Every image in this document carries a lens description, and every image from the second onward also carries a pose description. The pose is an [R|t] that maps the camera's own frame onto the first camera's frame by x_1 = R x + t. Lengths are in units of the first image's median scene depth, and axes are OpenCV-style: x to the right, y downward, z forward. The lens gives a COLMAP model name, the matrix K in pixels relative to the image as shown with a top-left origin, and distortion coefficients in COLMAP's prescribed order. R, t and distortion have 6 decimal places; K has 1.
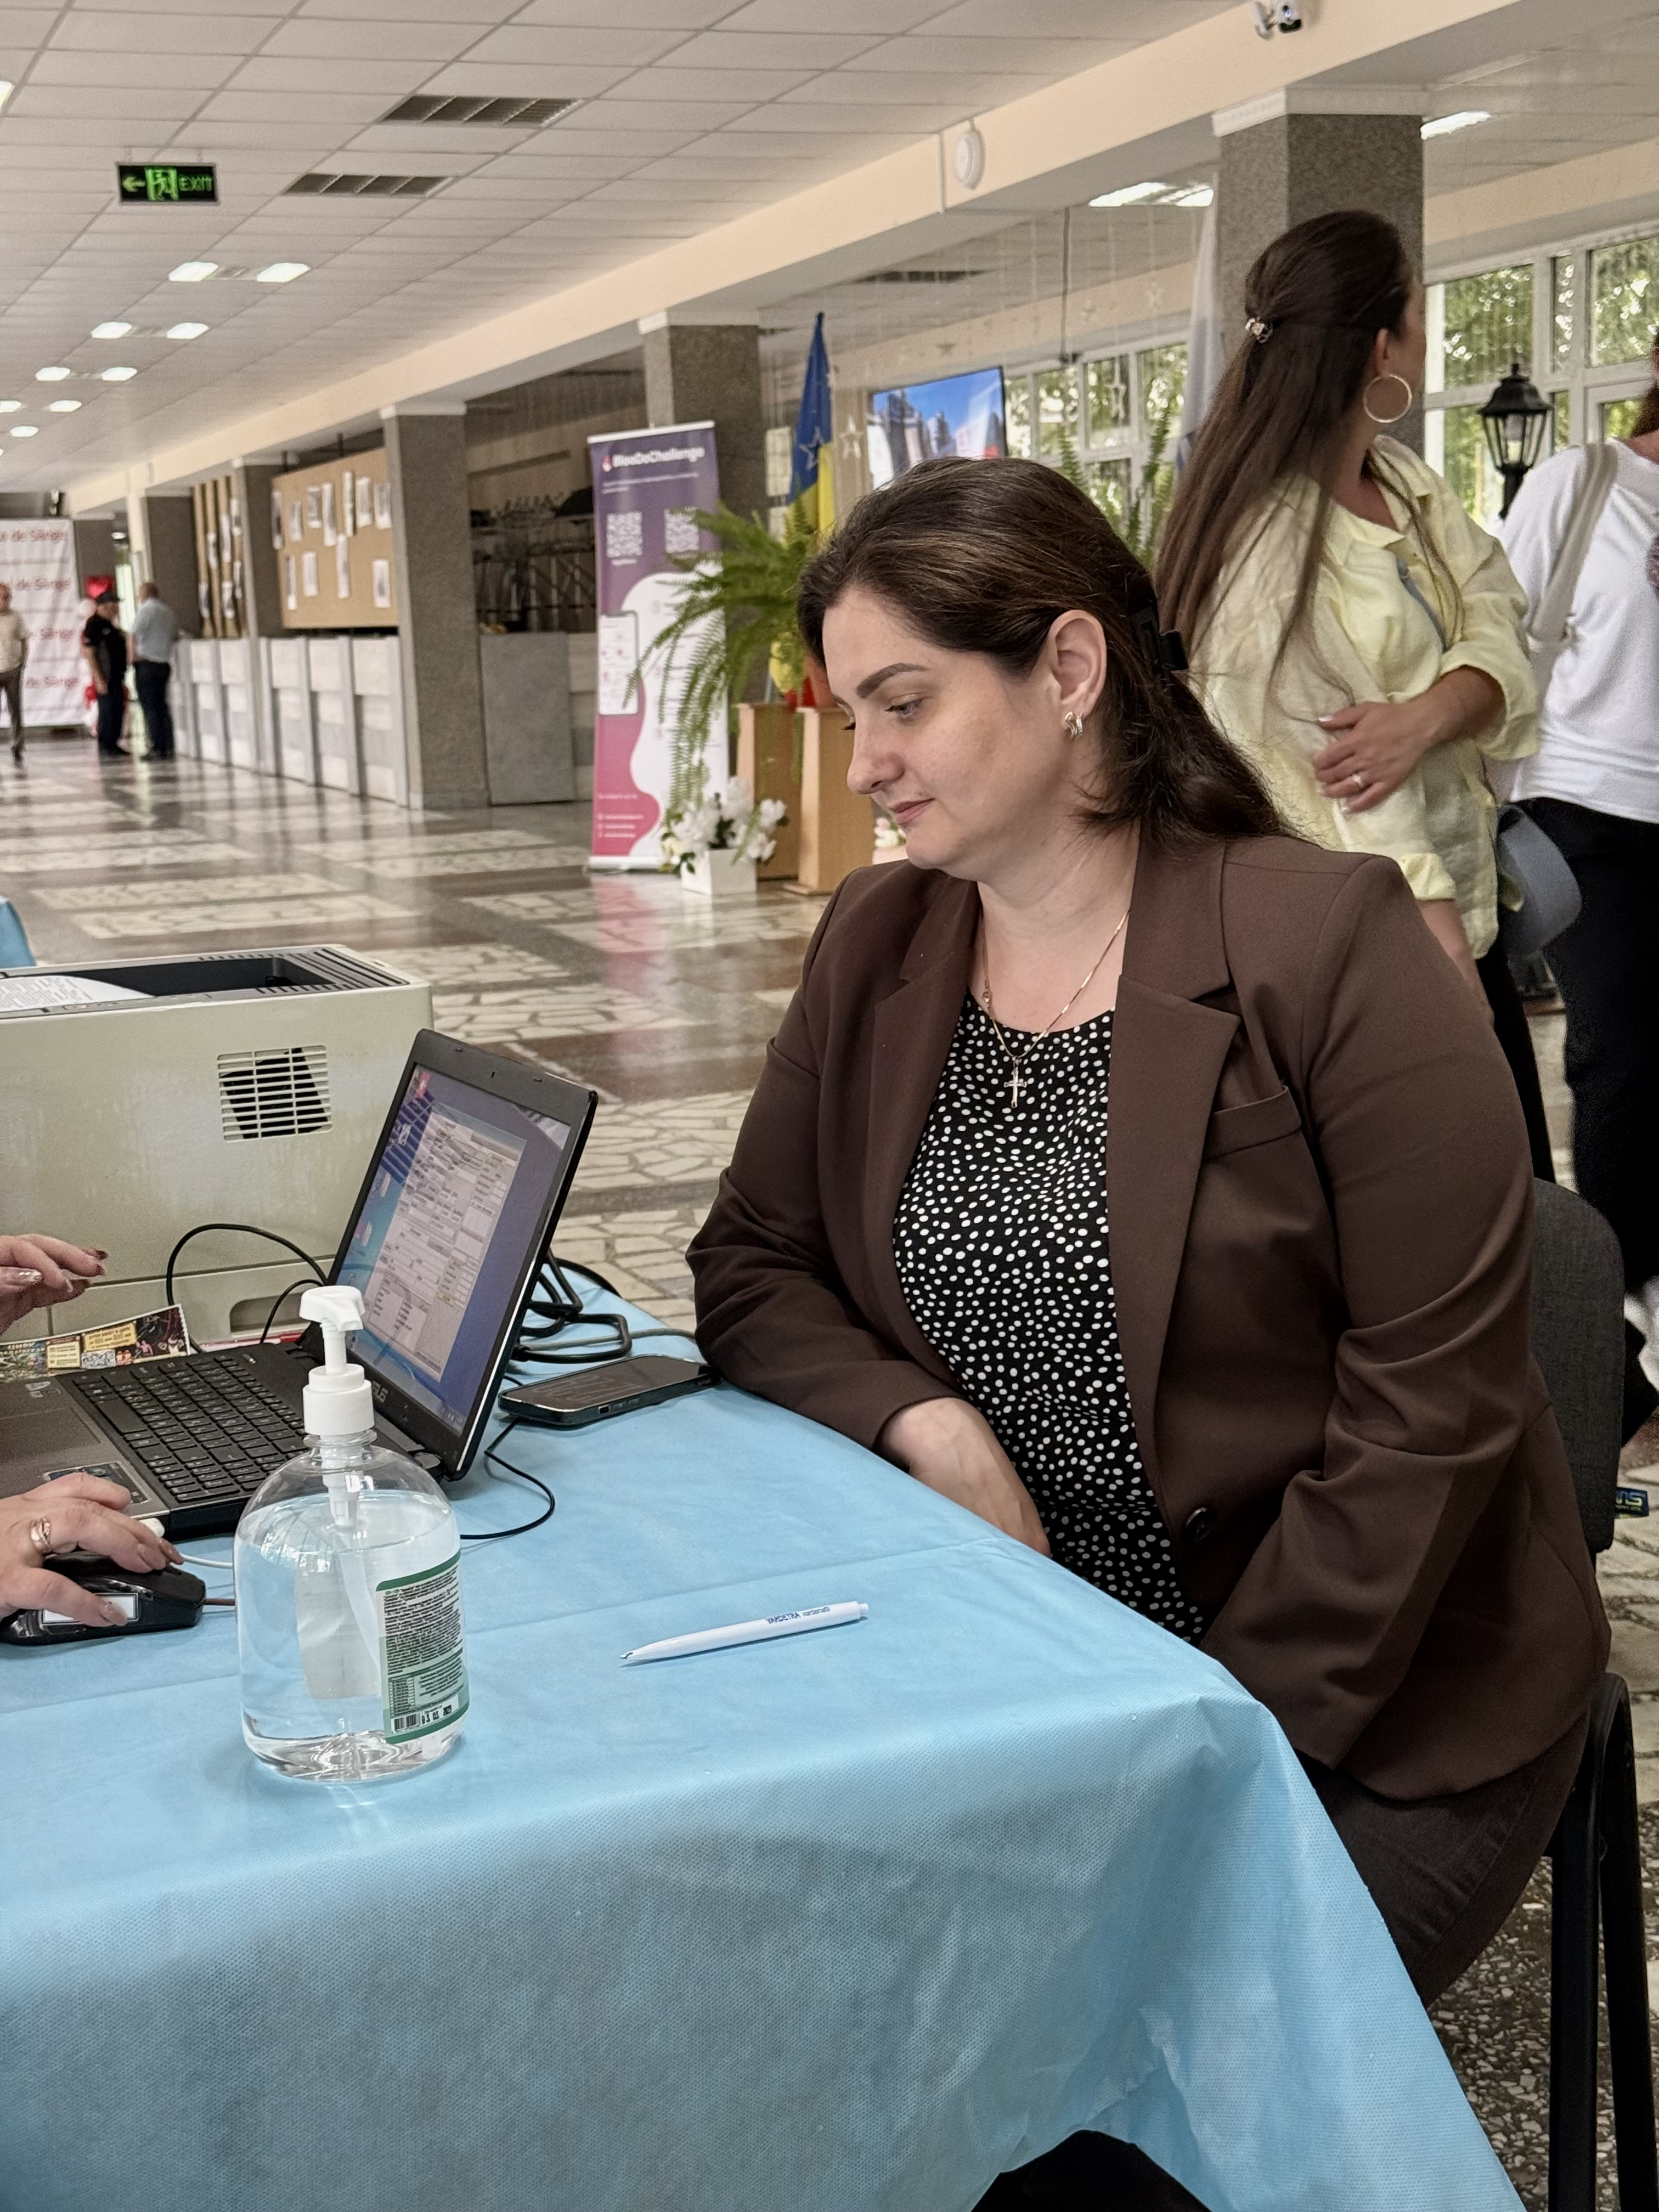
lens RADIAL K [[3063.4, 0, 829.5], [0, 3063.4, 1106.0], [0, 0, 1]] dist [-0.013320, 1.139128]
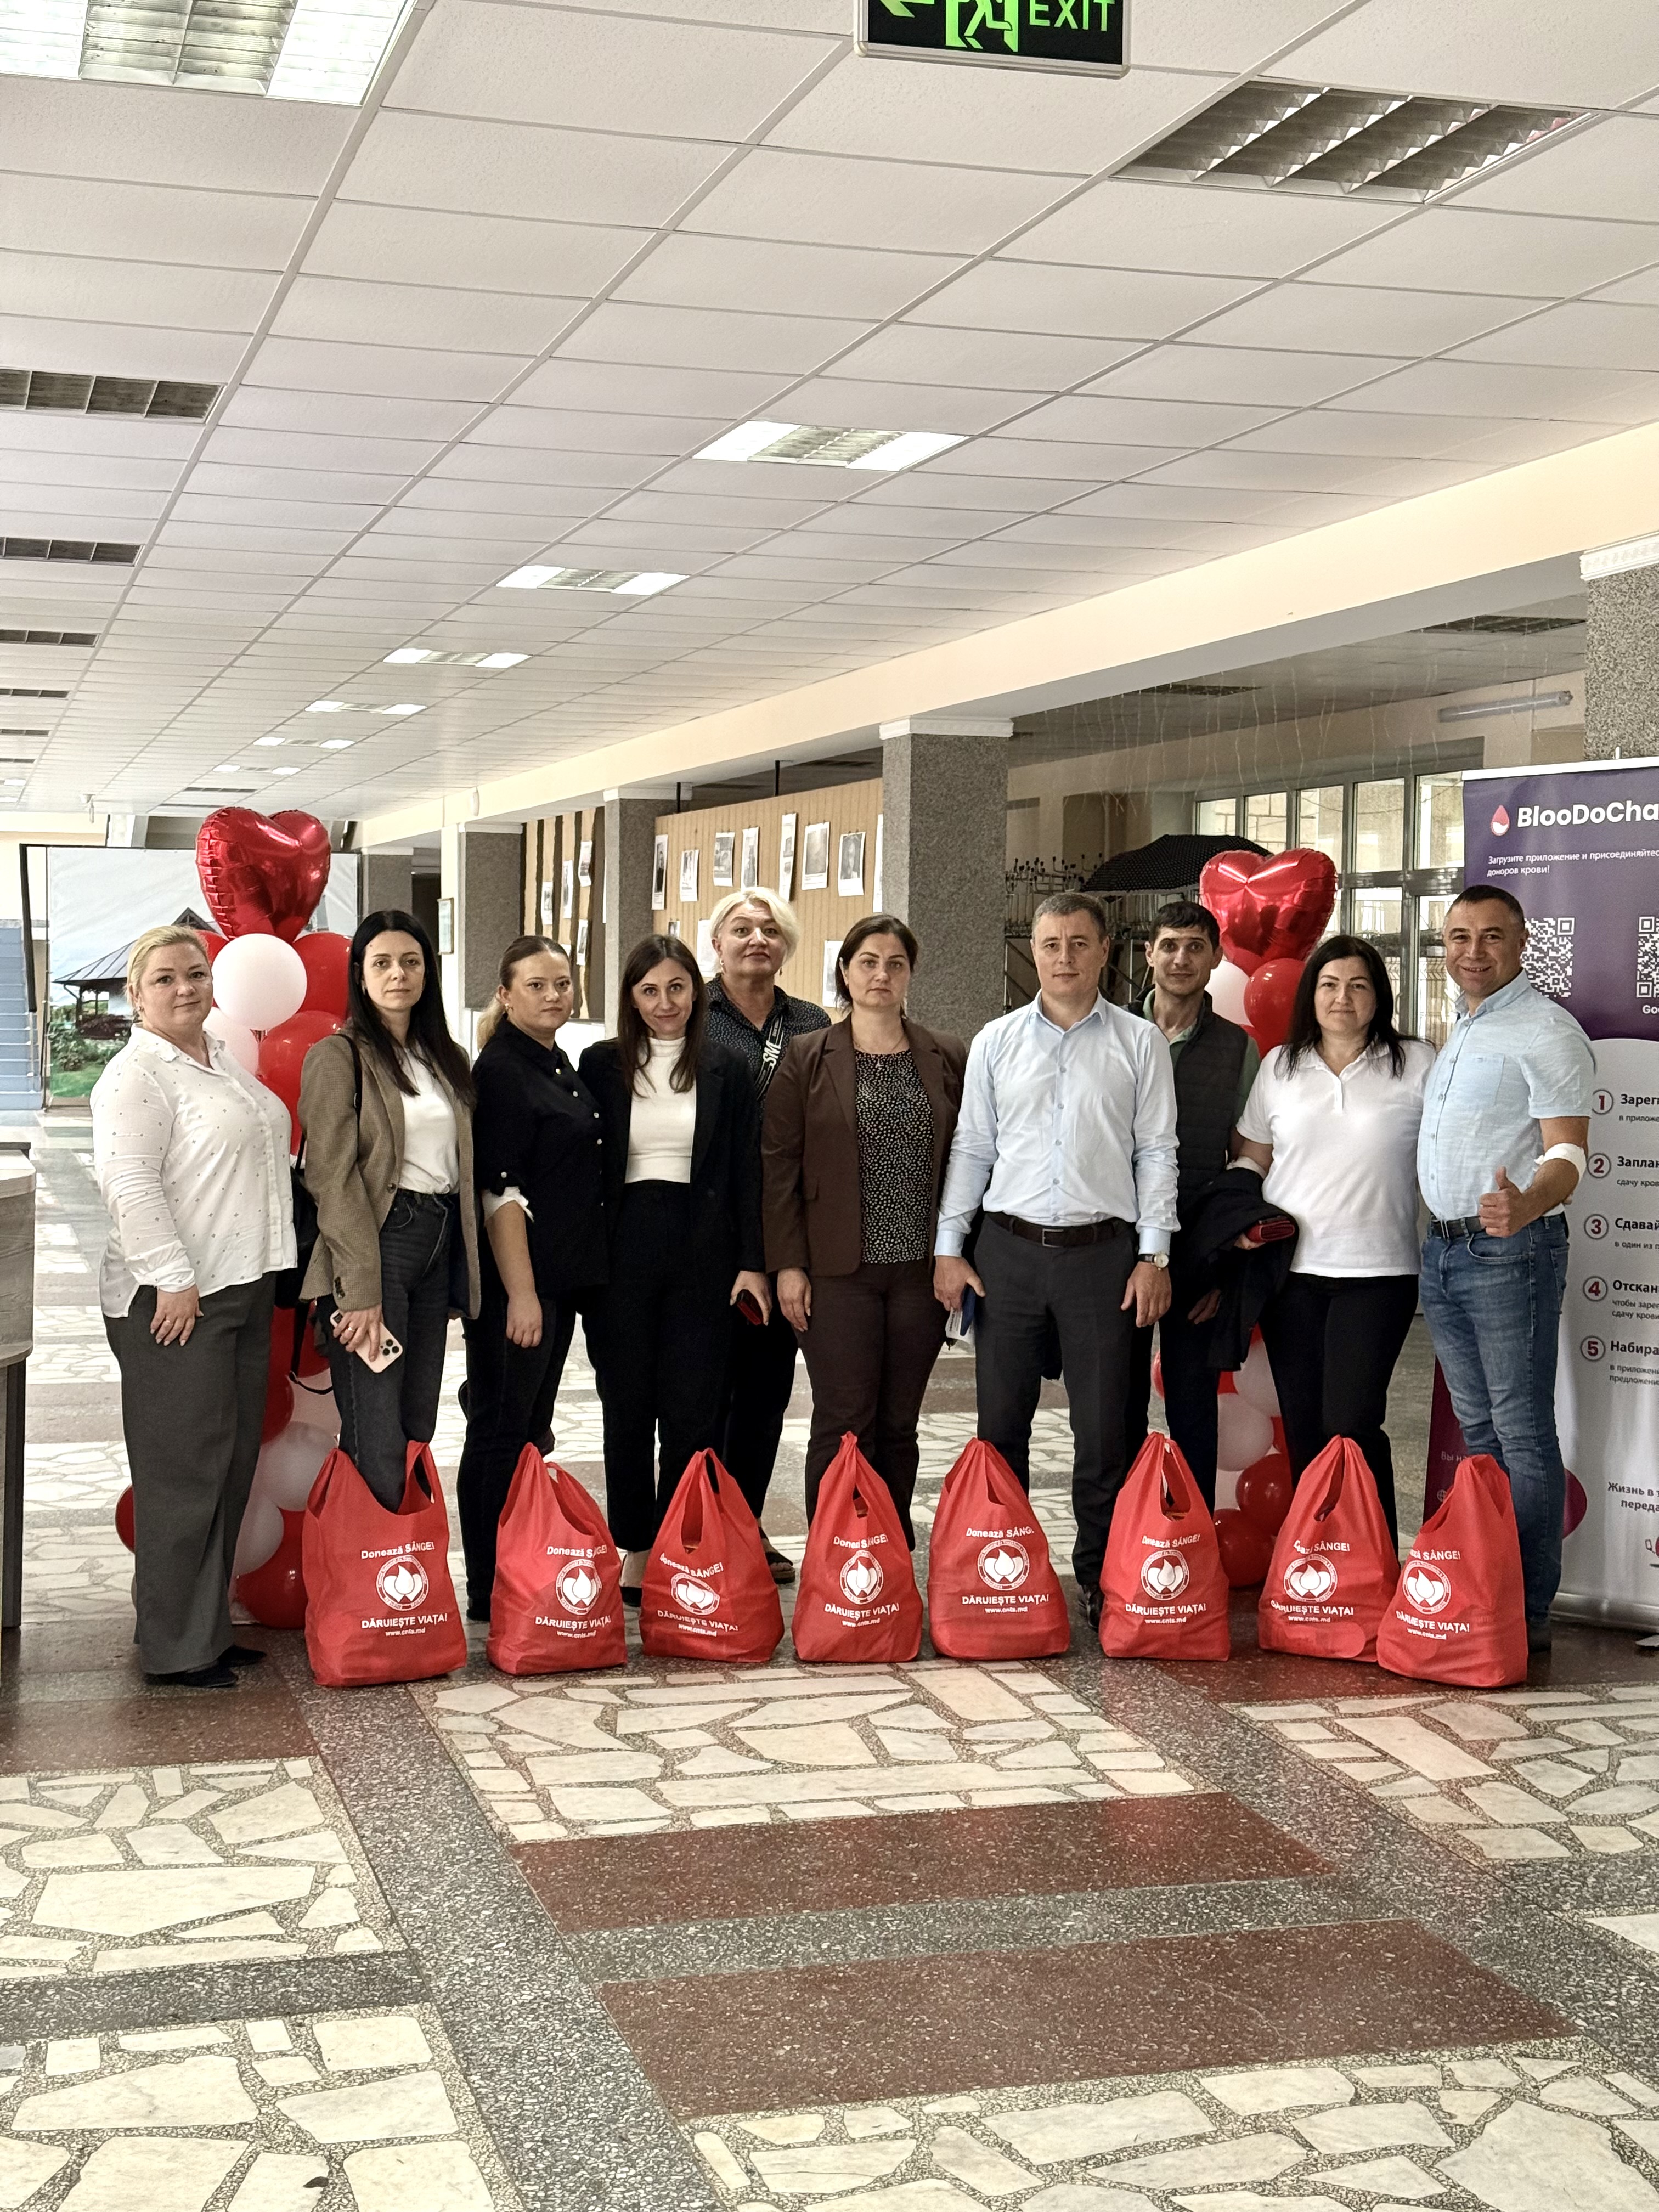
lens RADIAL K [[3063.4, 0, 829.5], [0, 3063.4, 1106.0], [0, 0, 1]] dist [-0.013320, 1.139128]
pose [[0.994816, 0.074582, -0.069121, -0.082919], [-0.082230, 0.989914, -0.115359, -0.052266], [0.059820, 0.120445, 0.990916, 0.274601]]
